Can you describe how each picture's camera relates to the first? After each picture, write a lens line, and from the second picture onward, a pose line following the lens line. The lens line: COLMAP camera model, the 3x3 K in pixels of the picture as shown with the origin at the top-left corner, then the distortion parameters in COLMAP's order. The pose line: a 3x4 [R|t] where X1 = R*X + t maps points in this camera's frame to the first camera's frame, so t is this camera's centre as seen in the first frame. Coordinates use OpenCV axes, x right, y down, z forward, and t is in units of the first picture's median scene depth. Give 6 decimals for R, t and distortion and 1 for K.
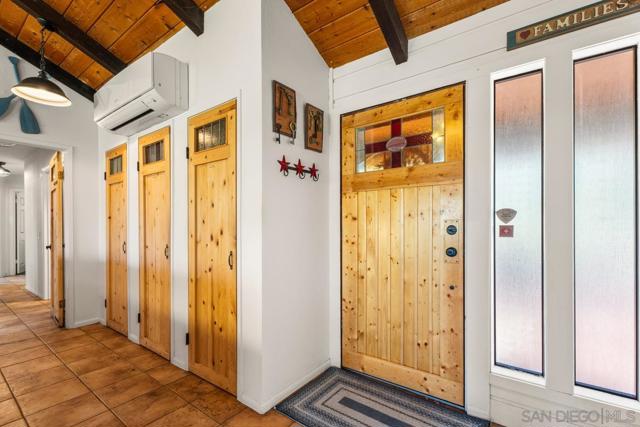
lens RADIAL K [[284.9, 0, 319.8], [0, 284.9, 228.2], [0, 0, 1]] dist [0.001740, 0.000287]
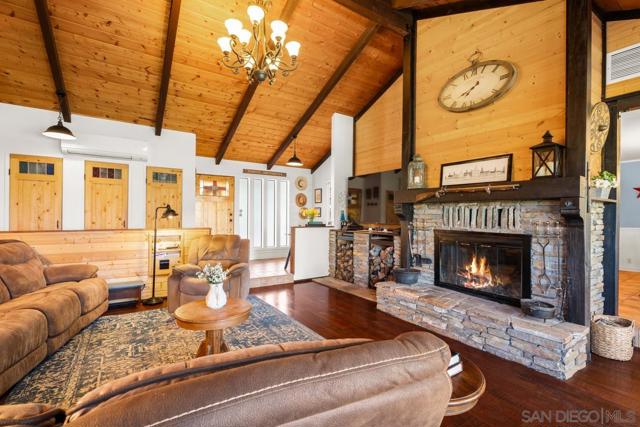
lens RADIAL K [[284.9, 0, 319.7], [0, 284.9, 218.2], [0, 0, 1]] dist [0.001740, 0.000287]
pose [[0.354152, -0.002244, 0.935185, -2.451438], [0.001487, 0.999997, 0.001836, 0.047791], [-0.935187, 0.000741, 0.354155, -1.324441]]
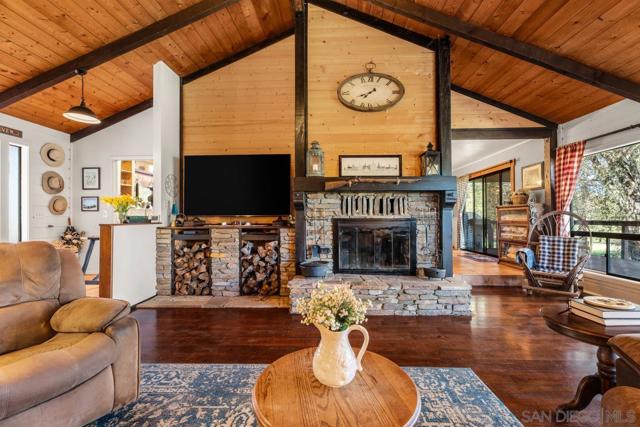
lens RADIAL K [[284.9, 0, 316.2], [0, 284.9, 213.9], [0, 0, 1]] dist [0.001740, 0.000287]
pose [[-0.542233, 0.012569, 0.840134, -1.951755], [0.016489, 0.999855, -0.004316, 0.103991], [-0.840066, 0.011512, -0.542362, -0.201547]]
